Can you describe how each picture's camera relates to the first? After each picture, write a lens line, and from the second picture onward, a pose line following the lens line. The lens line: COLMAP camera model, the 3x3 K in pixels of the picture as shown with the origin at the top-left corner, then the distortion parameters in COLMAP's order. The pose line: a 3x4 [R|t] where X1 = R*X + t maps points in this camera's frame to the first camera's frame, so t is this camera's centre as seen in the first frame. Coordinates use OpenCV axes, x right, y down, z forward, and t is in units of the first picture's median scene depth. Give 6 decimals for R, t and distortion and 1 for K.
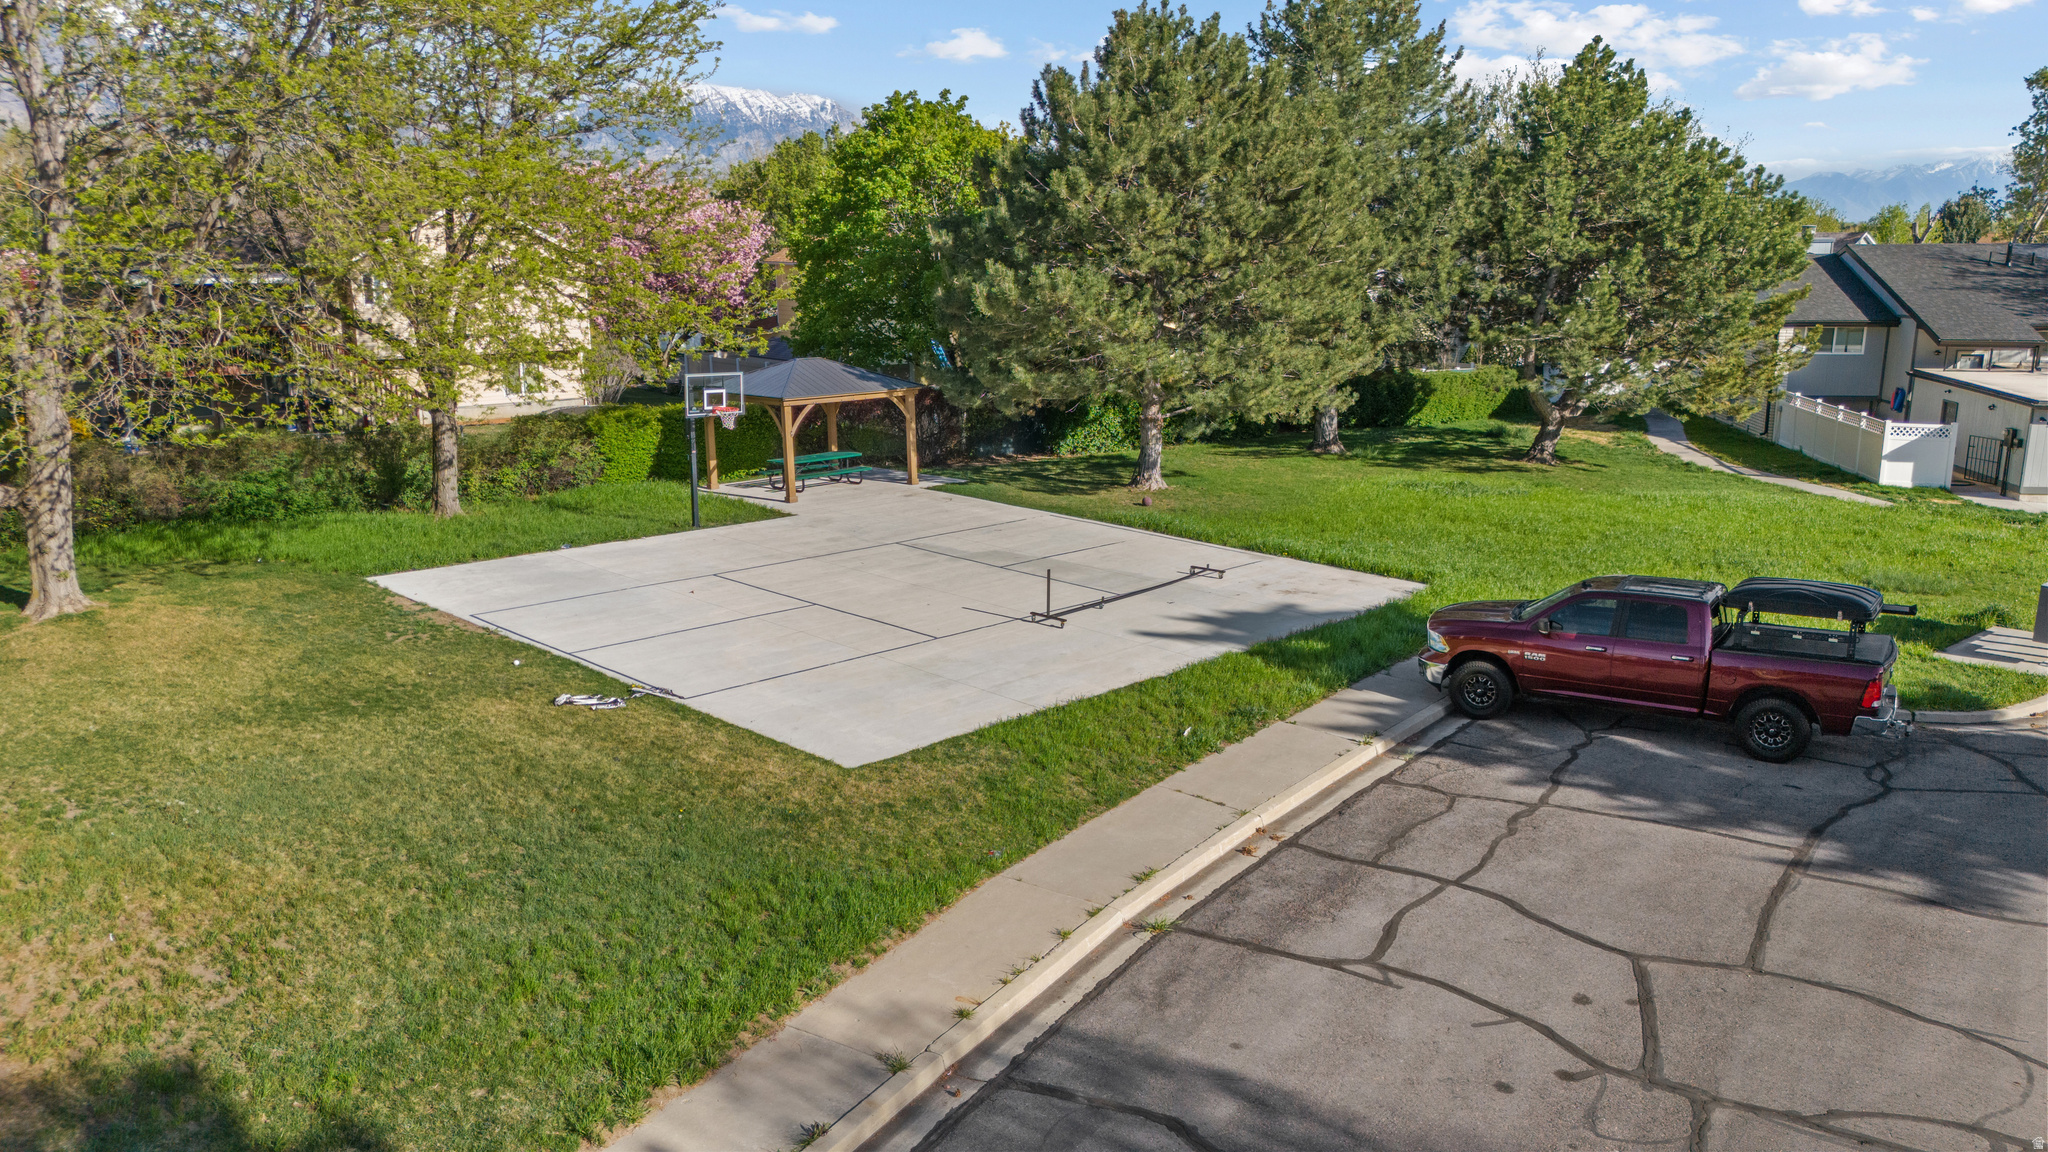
lens RADIAL K [[1503.0, 0, 1024.0], [0, 1503.0, 576.0], [0, 0, 1]] dist [0.094728, -0.091181]
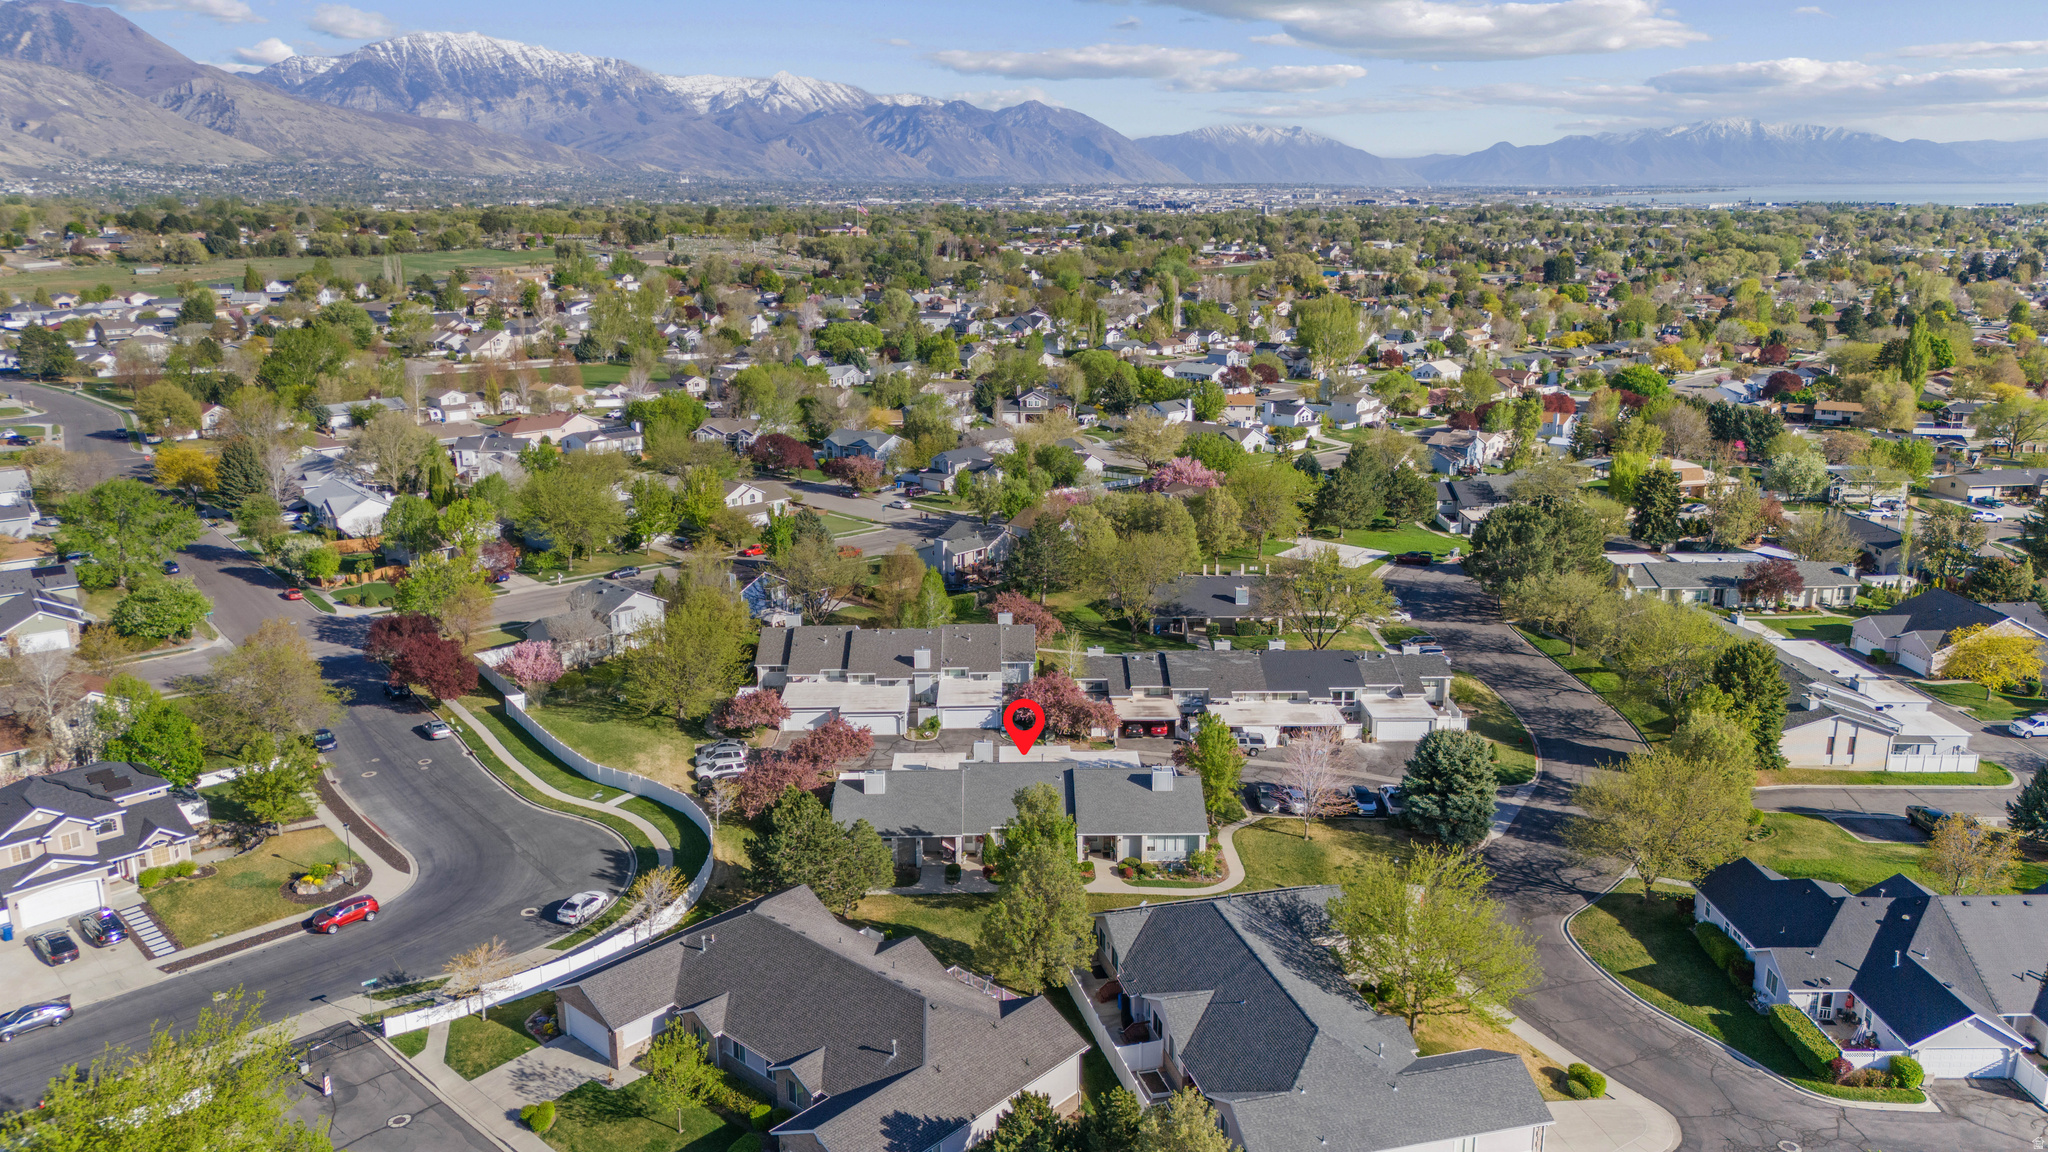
lens RADIAL K [[1503.0, 0, 1024.0], [0, 1503.0, 576.0], [0, 0, 1]] dist [0.094728, -0.091181]
pose [[0.990929, -0.031732, 0.130589, -2.000477], [0.028136, 0.999175, 0.029291, -0.112772], [-0.131410, -0.025351, 0.991004, -4.950458]]
